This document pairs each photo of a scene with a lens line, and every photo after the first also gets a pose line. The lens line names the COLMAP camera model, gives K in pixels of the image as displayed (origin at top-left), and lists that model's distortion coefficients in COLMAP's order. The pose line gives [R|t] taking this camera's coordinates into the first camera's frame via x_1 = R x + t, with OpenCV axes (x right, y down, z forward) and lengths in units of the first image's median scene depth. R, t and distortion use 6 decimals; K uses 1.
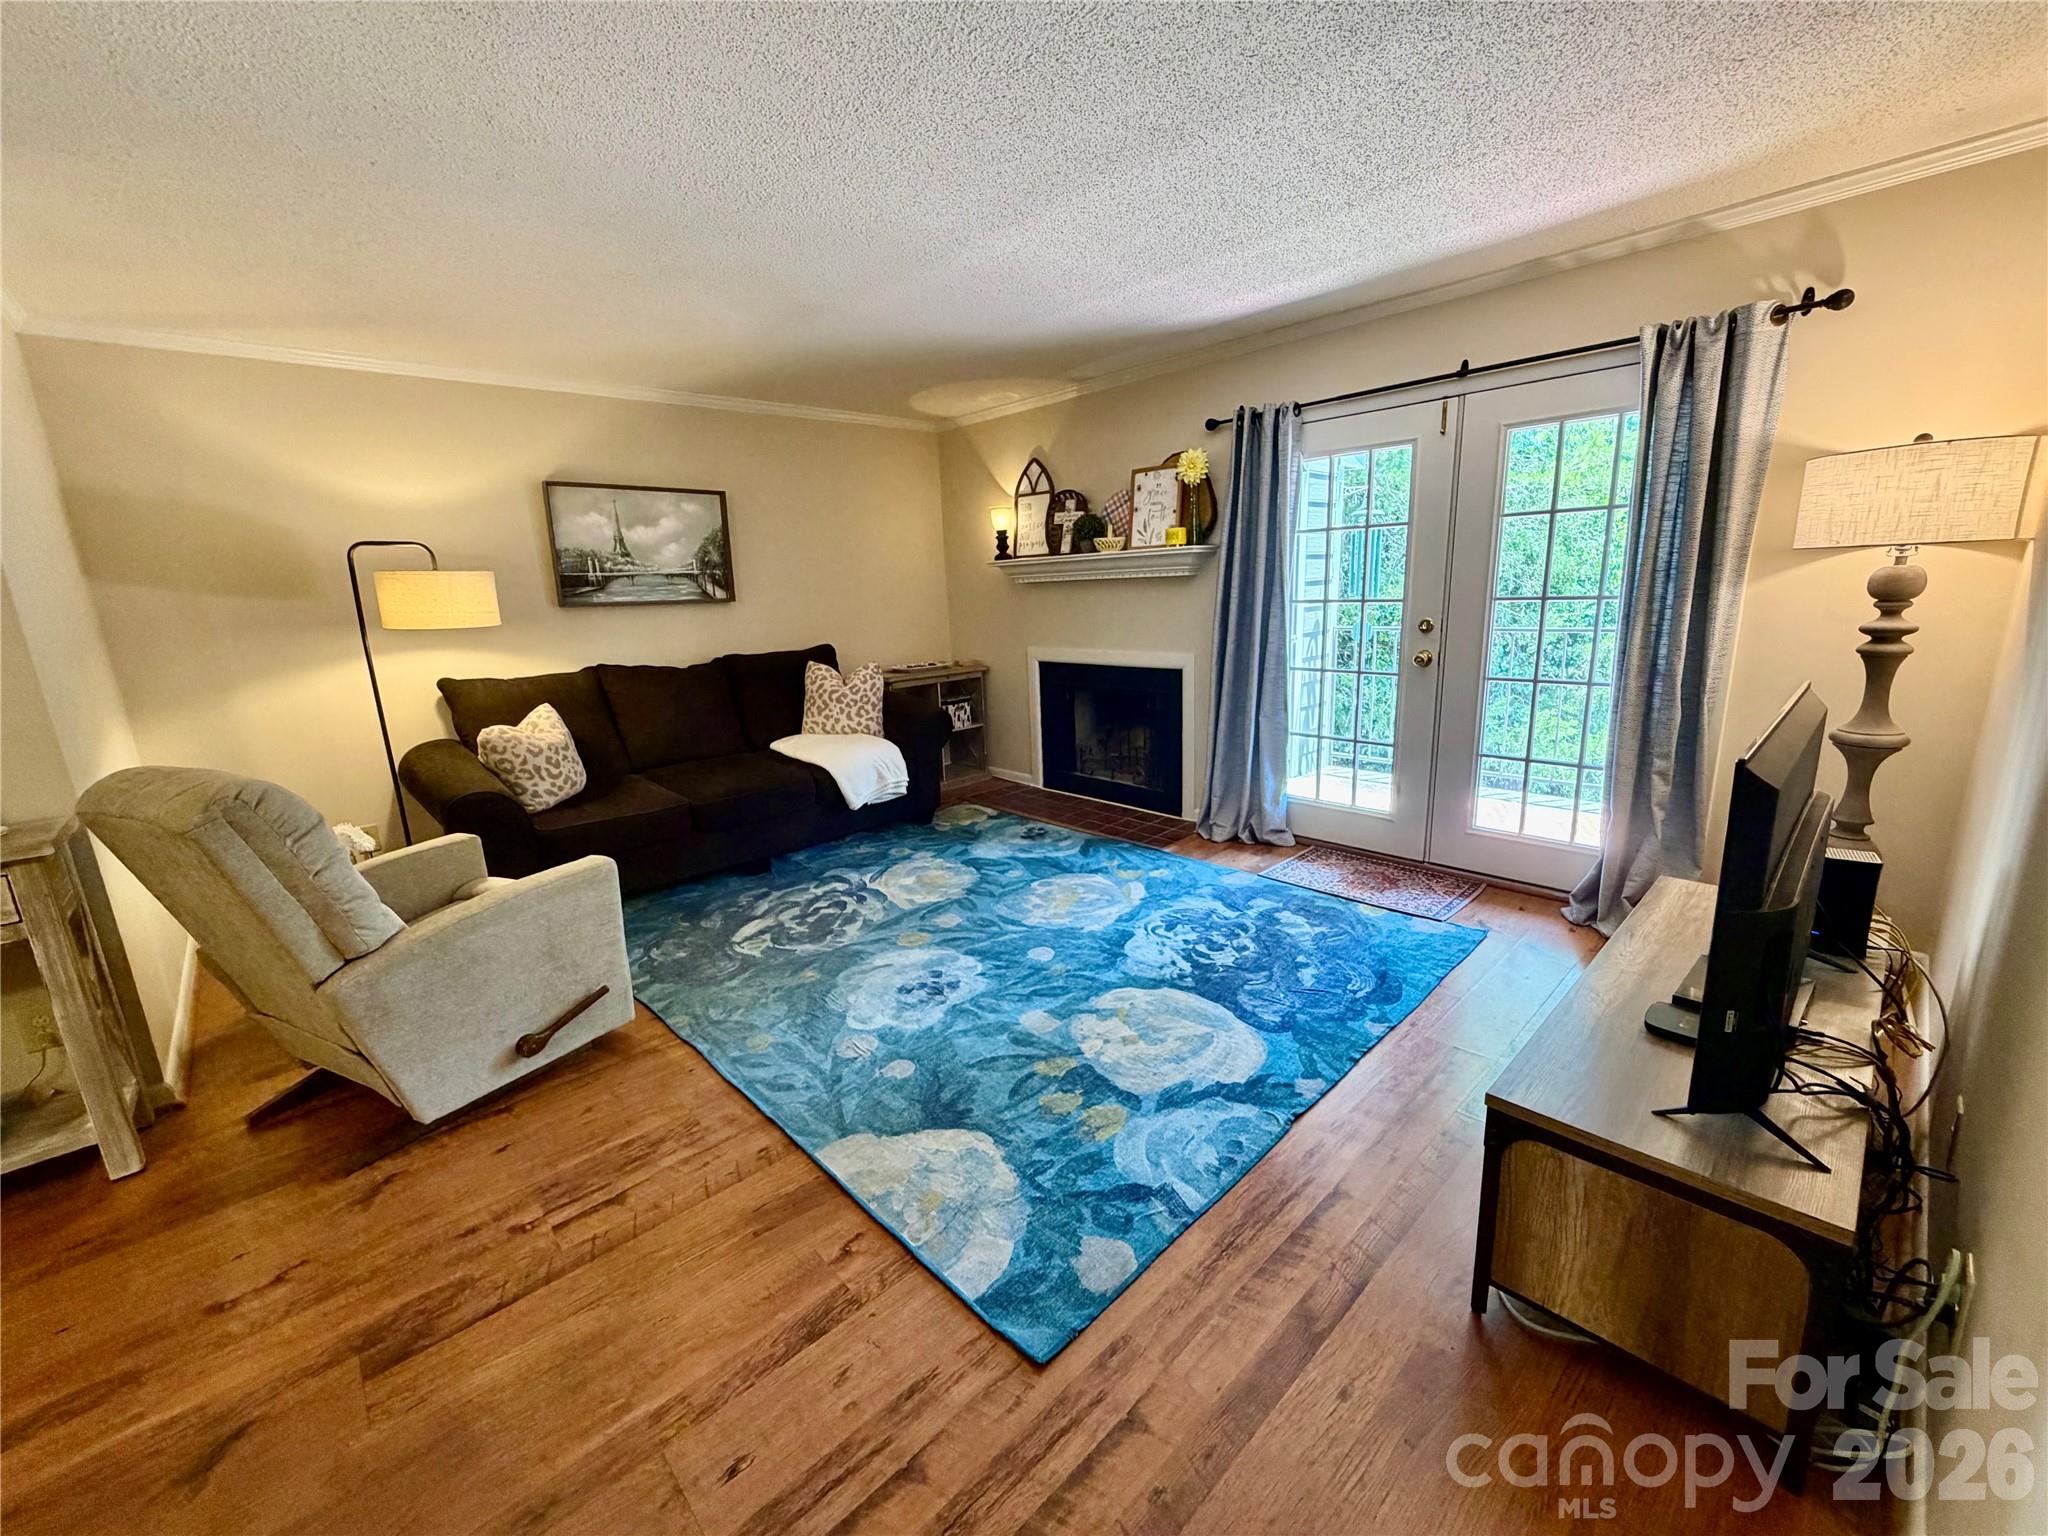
lens RADIAL K [[817.5, 0, 1019.7], [0, 817.5, 766.2], [0, 0, 1]] dist [-0.000233, 0.000507]
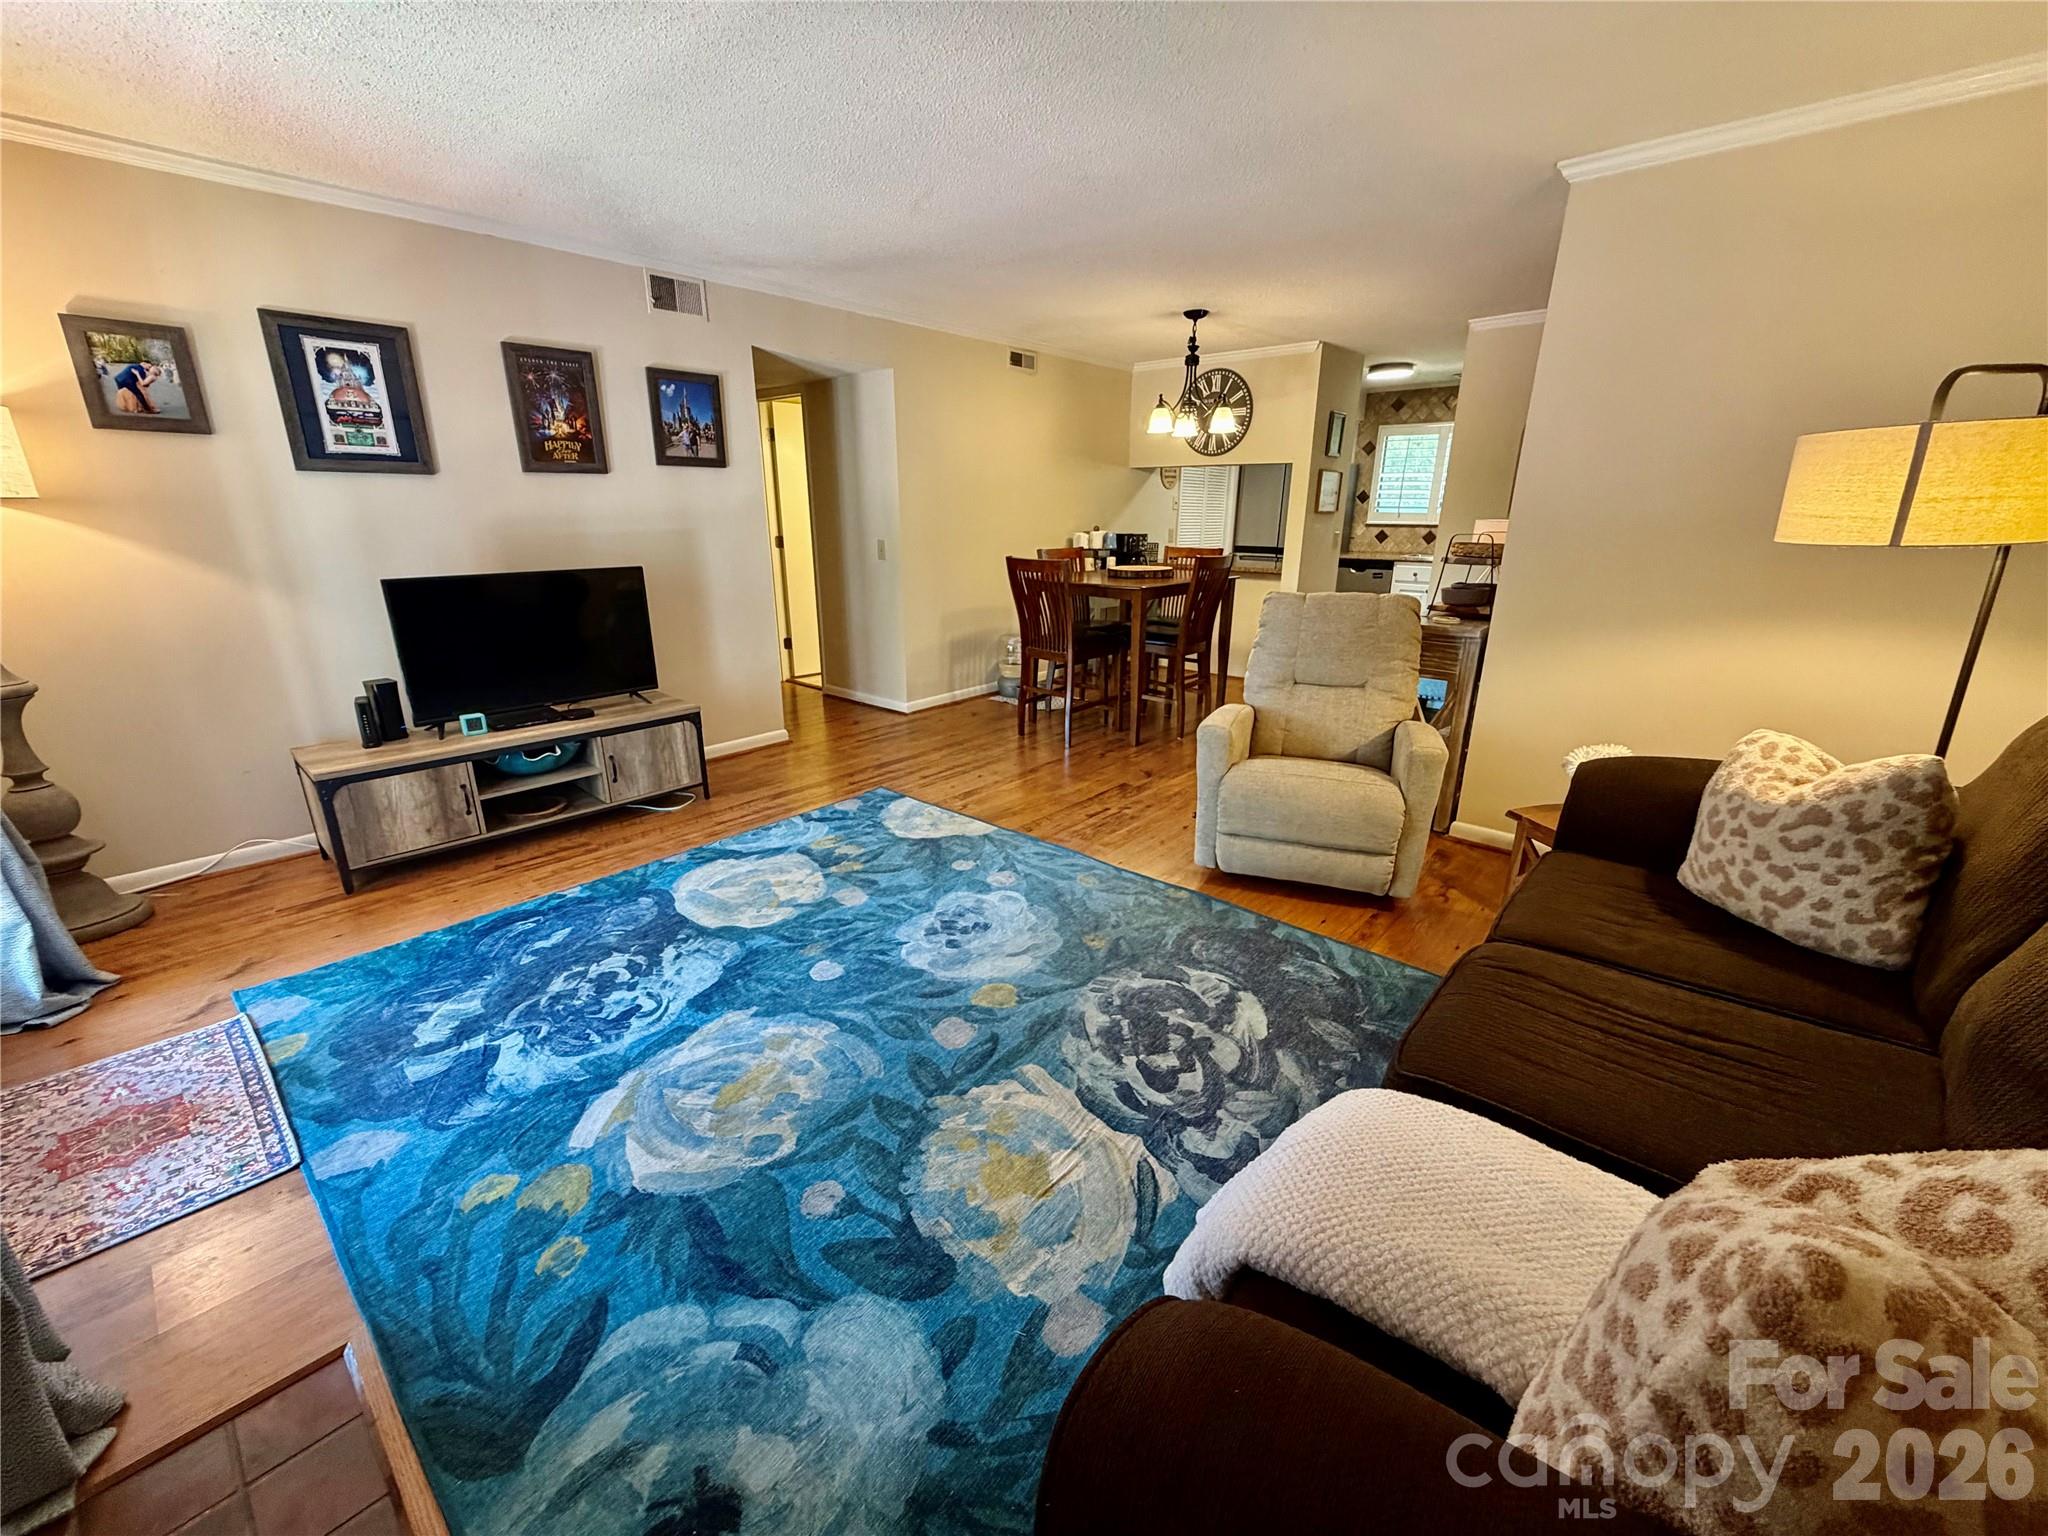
lens RADIAL K [[817.5, 0, 1017.8], [0, 817.5, 764.4], [0, 0, 1]] dist [-0.000233, 0.000507]
pose [[-0.995642, 0.062905, -0.068847, -0.101520], [0.019096, 0.860125, 0.509726, -0.303260], [0.091282, 0.506189, -0.857578, 1.371803]]
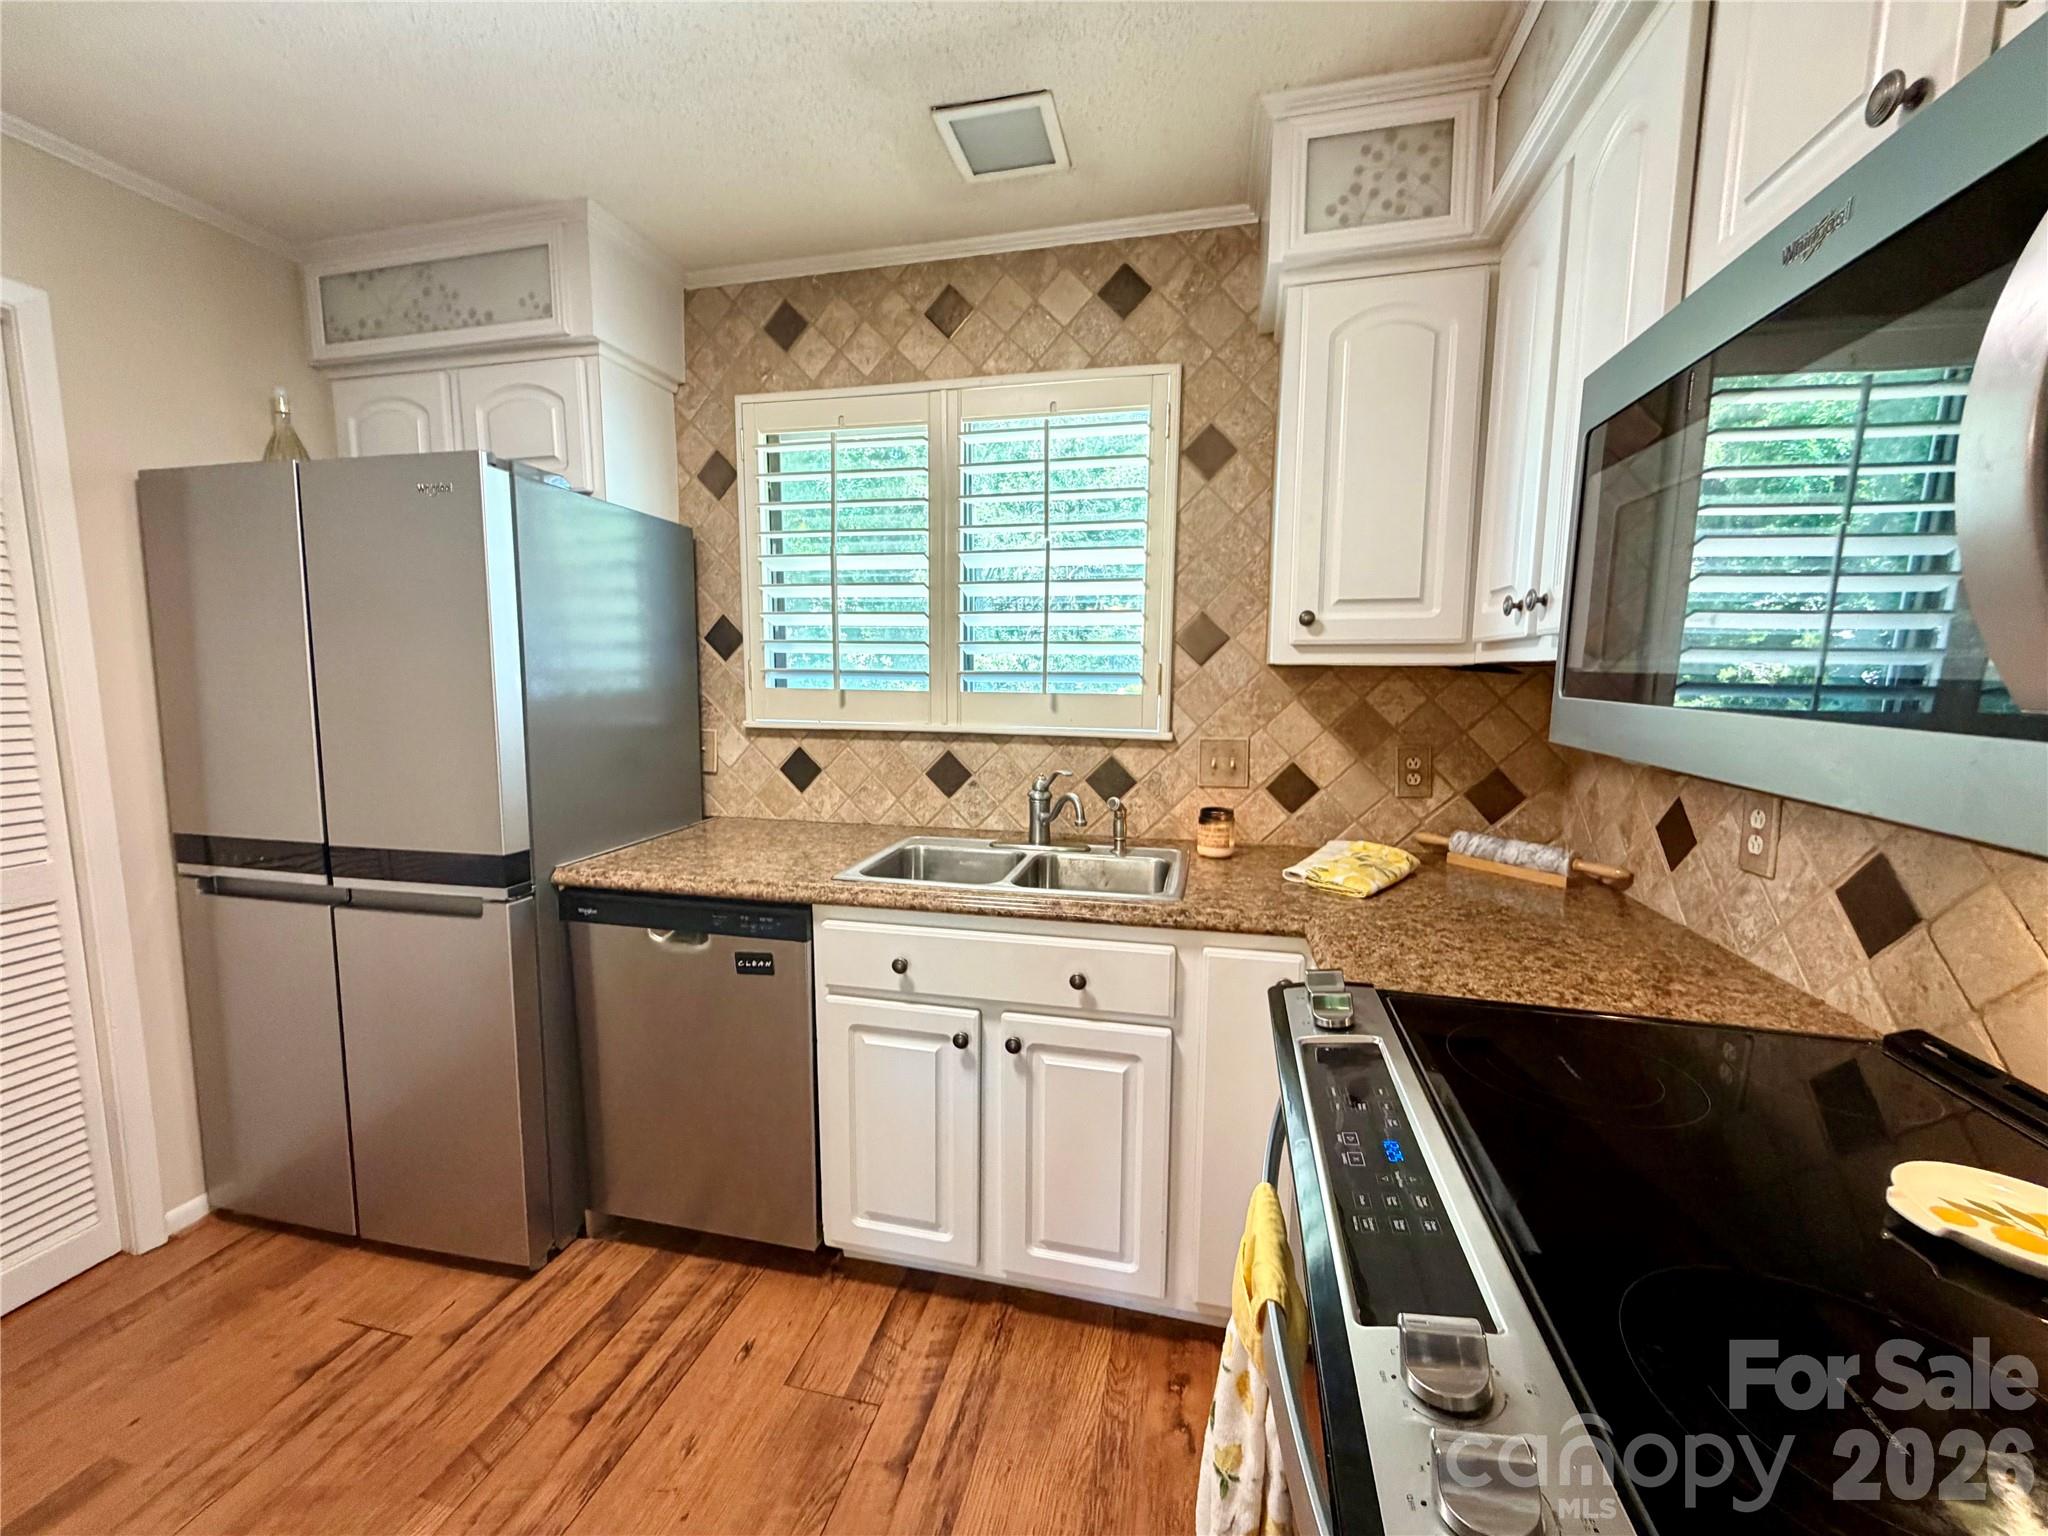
lens RADIAL K [[817.5, 0, 1018.3], [0, 817.5, 766.9], [0, 0, 1]] dist [-0.000233, 0.000507]
pose [[-0.836840, 0.101256, -0.538001, -1.086076], [-0.093746, 0.941724, 0.323059, 0.093807], [0.539361, 0.320784, -0.778580, -0.180290]]
